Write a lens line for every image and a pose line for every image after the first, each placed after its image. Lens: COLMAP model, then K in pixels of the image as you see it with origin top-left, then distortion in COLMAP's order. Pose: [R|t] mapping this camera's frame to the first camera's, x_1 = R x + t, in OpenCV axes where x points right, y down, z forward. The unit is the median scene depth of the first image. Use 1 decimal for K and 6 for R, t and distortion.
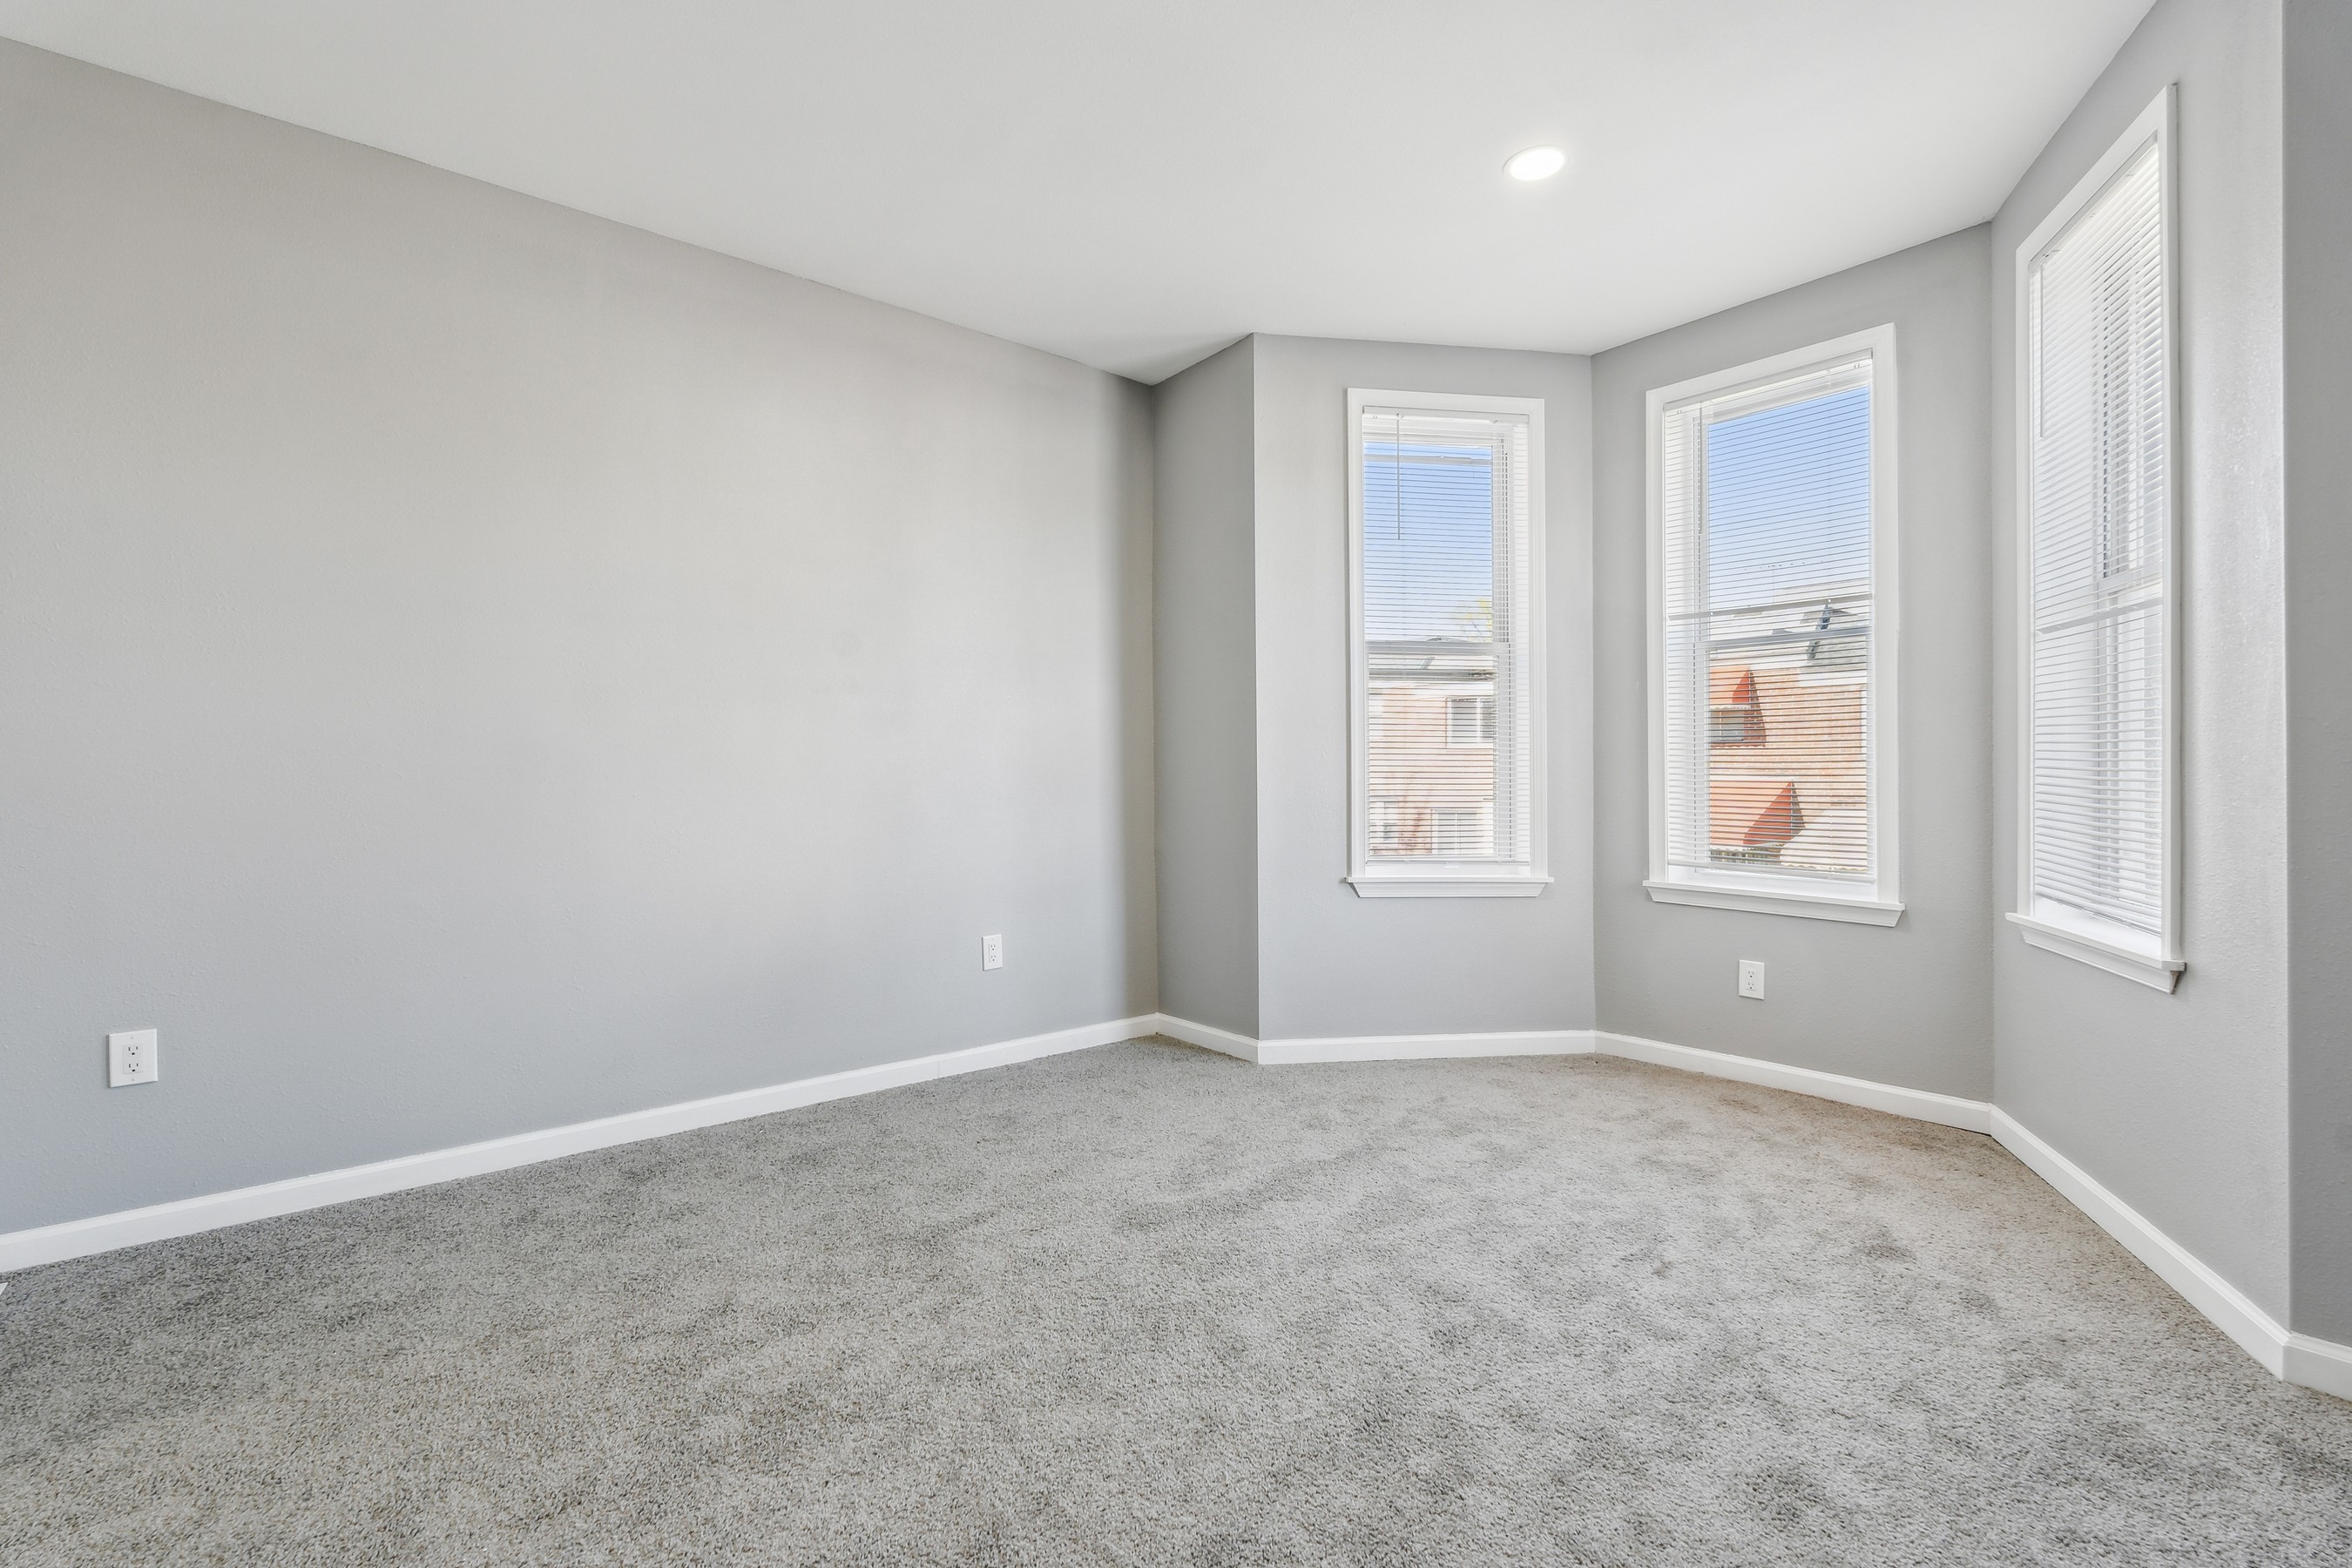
lens RADIAL K [[1040.7, 0, 1176.0], [0, 1040.7, 784.0], [0, 0, 1]] dist [-0.009099, -0.000375]
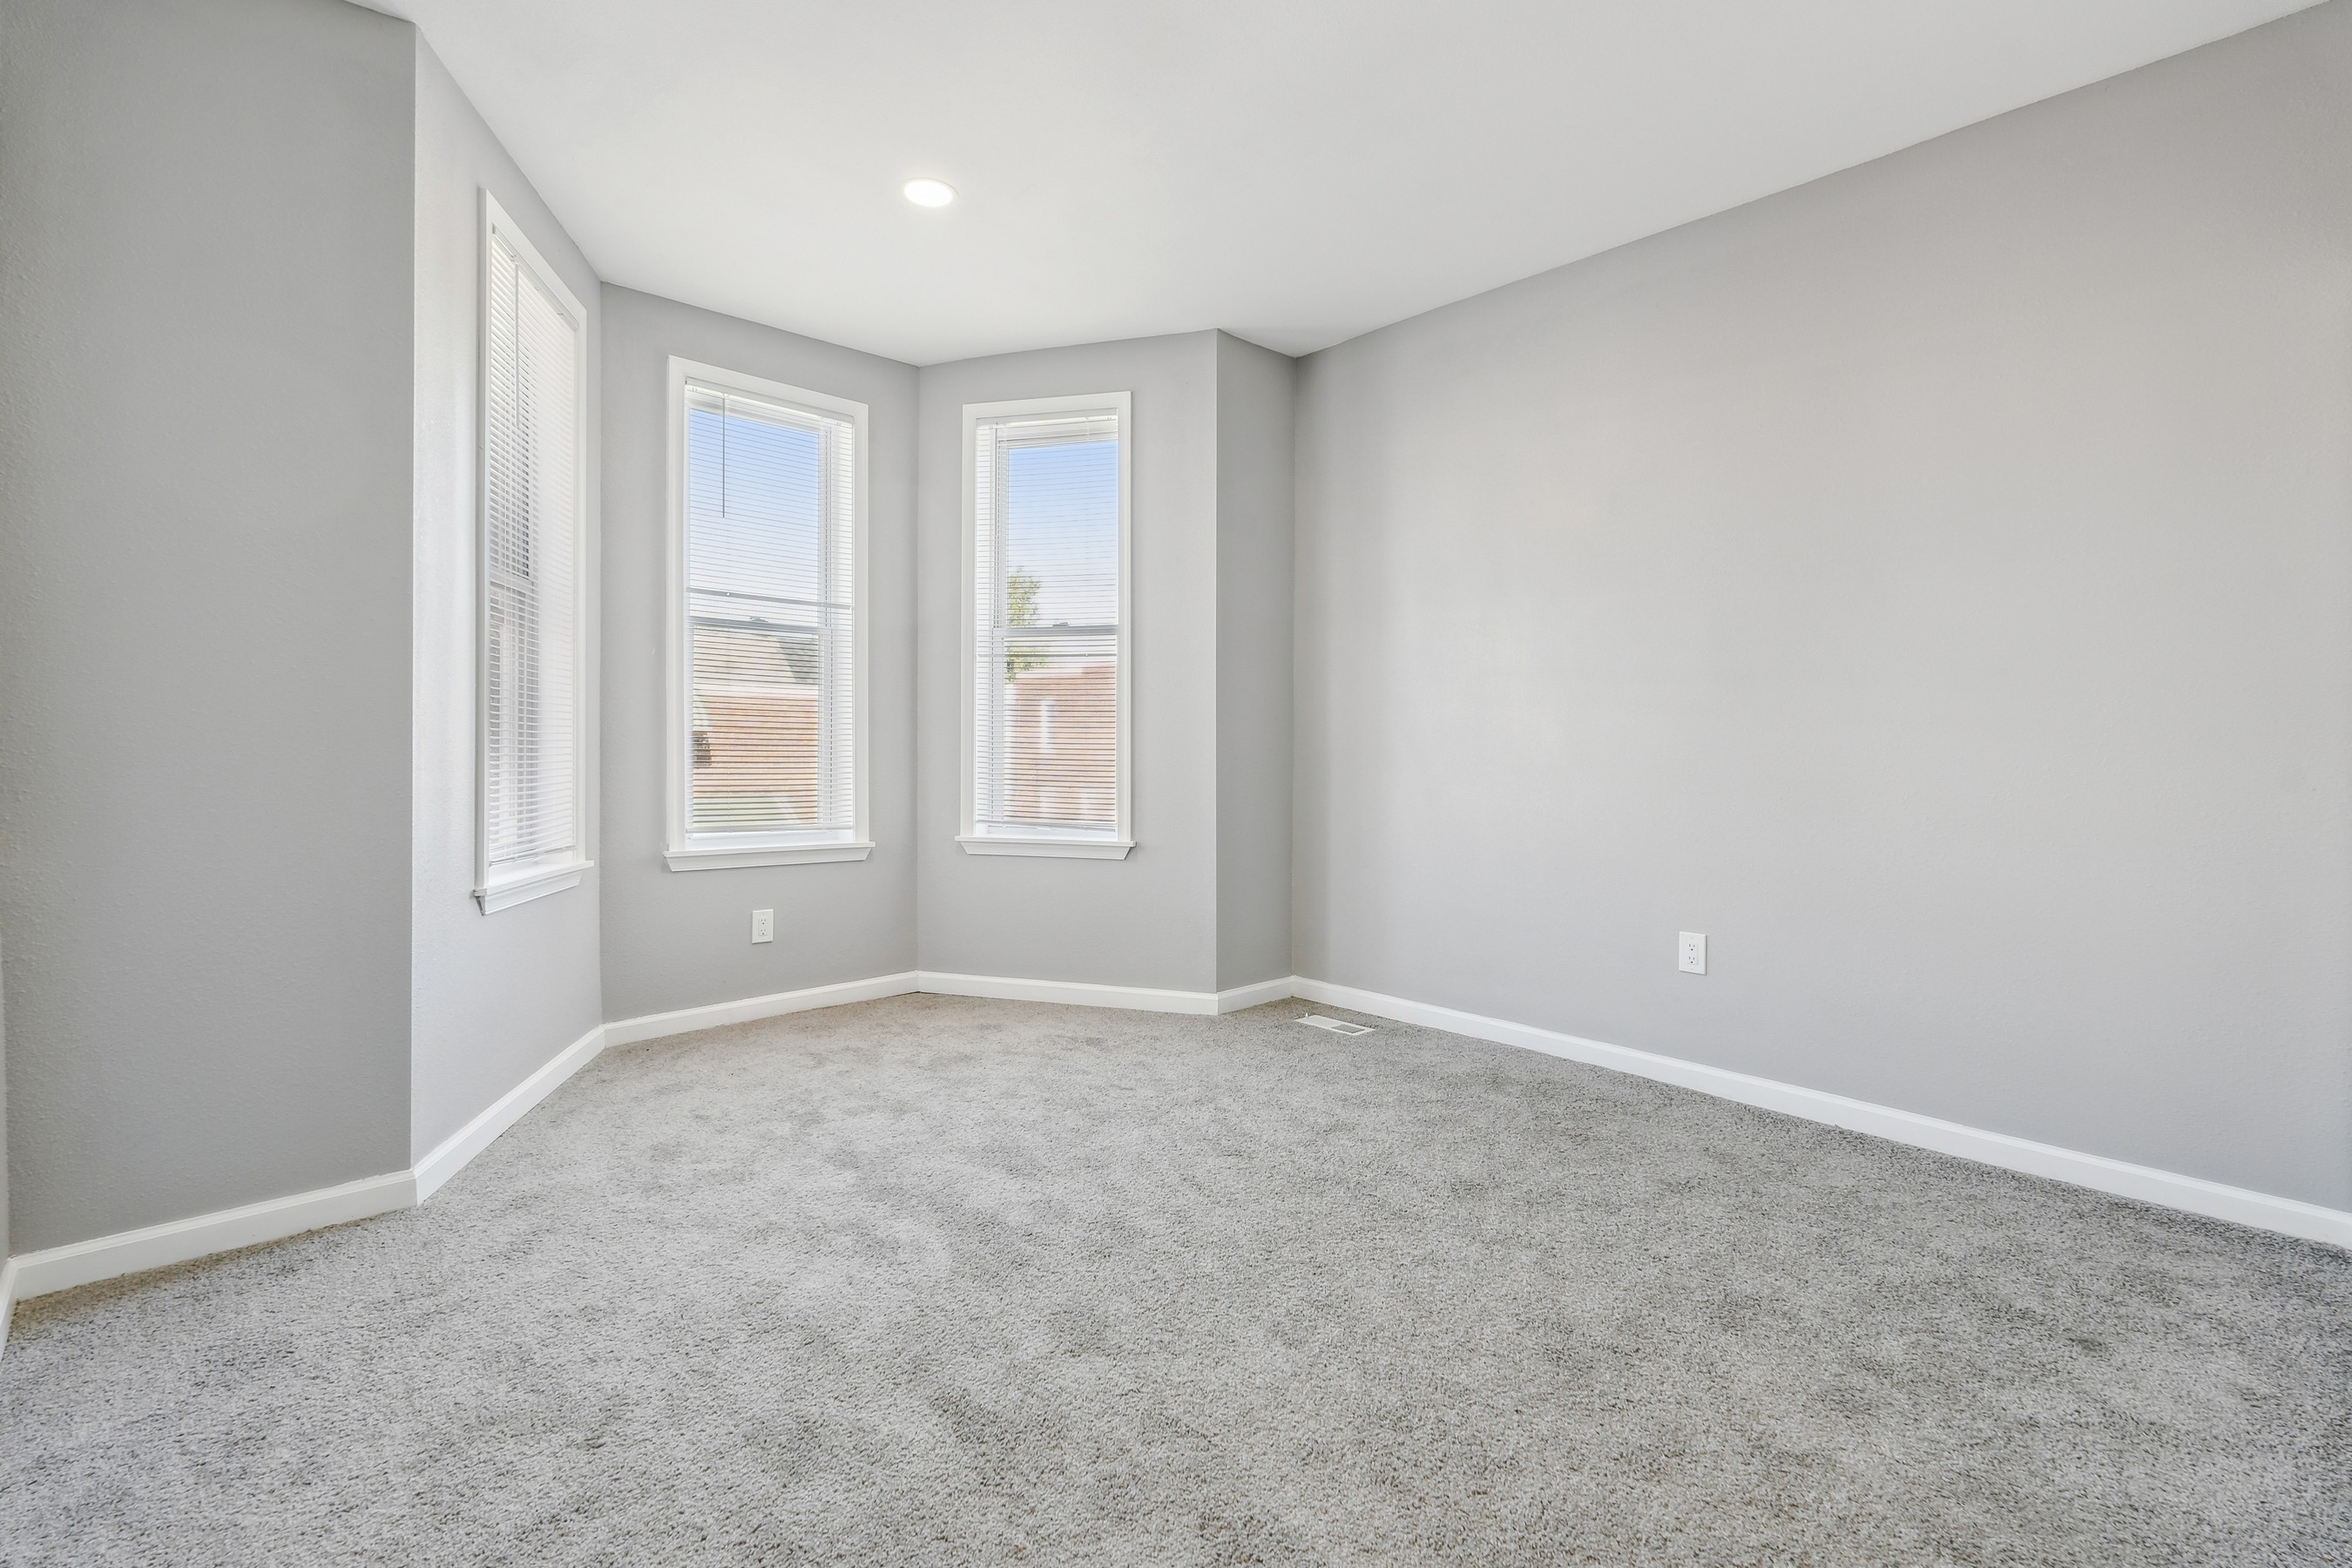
lens RADIAL K [[1050.4, 0, 1164.5], [0, 1050.4, 760.5], [0, 0, 1]] dist [-0.001281, 0.000023]
pose [[-0.065175, -0.011029, 0.997813, -0.728611], [0.000020, 0.999939, 0.011053, -0.005187], [-0.997874, 0.000741, -0.065170, 0.755985]]
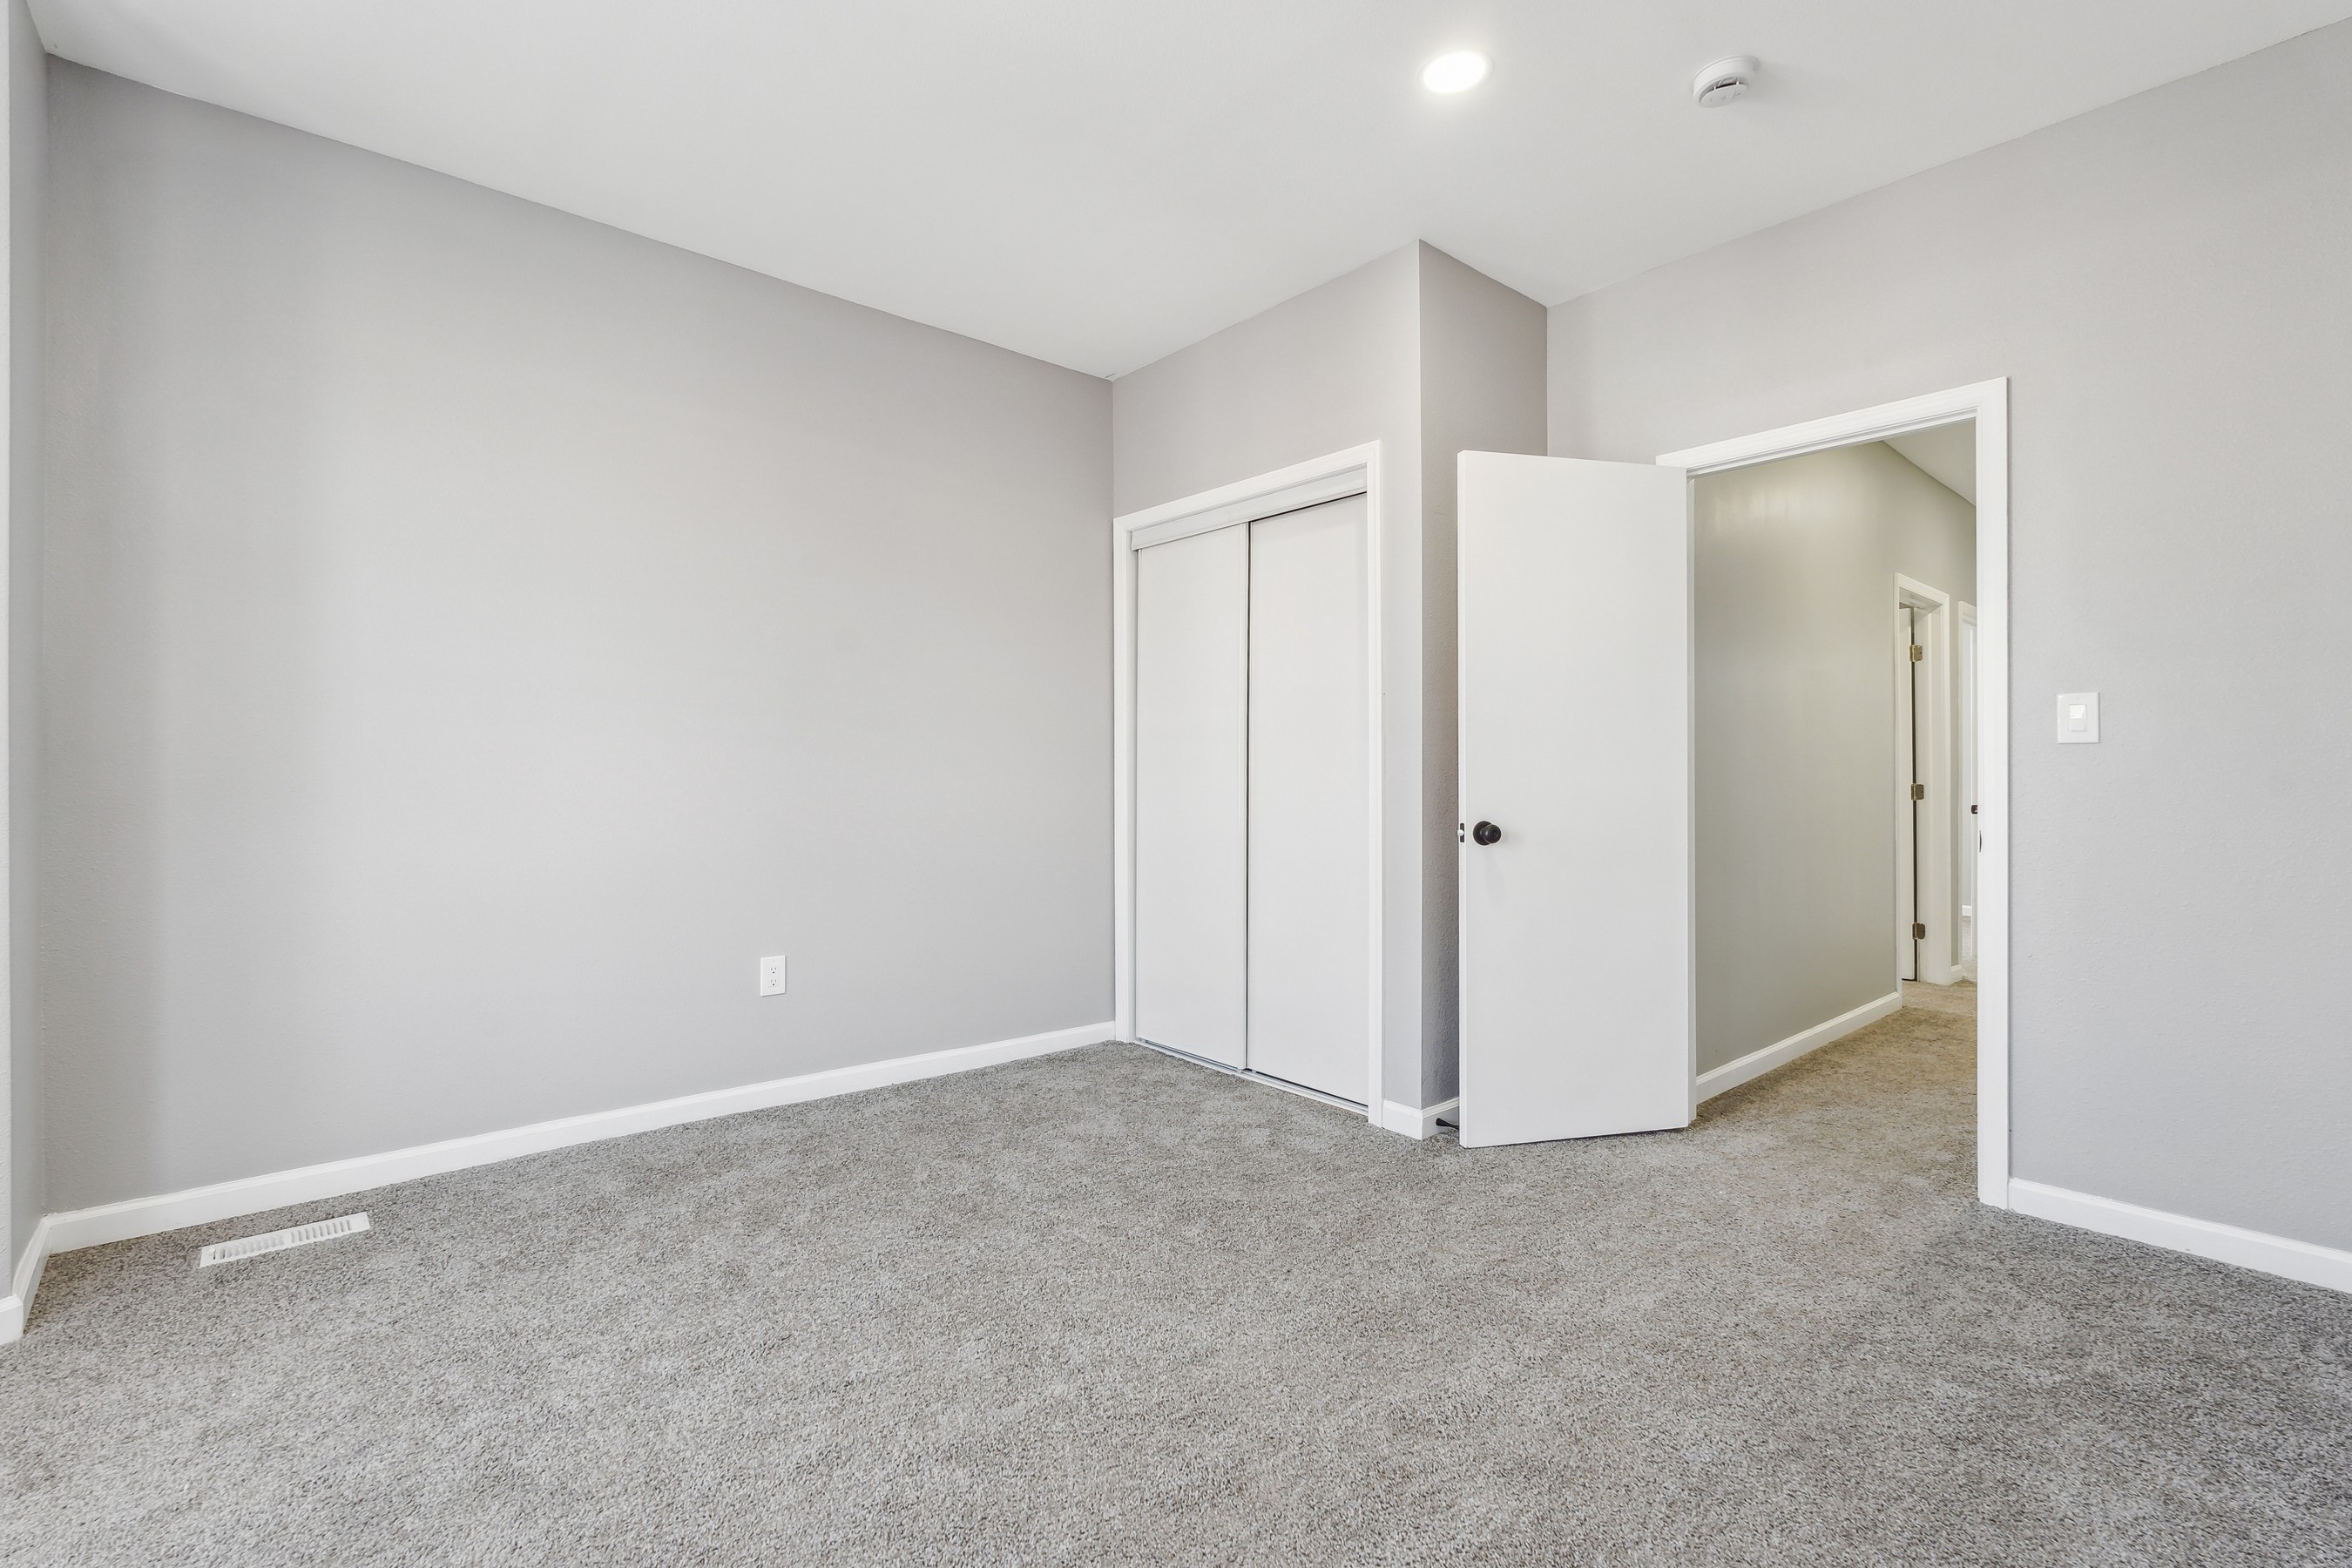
lens RADIAL K [[1040.7, 0, 1176.0], [0, 1040.7, 784.0], [0, 0, 1]] dist [-0.009099, -0.000375]
pose [[-0.999342, 0.005947, -0.035780, -0.047777], [0.005478, 0.999898, 0.013179, -0.015204], [0.035855, 0.012974, -0.999273, 1.300460]]
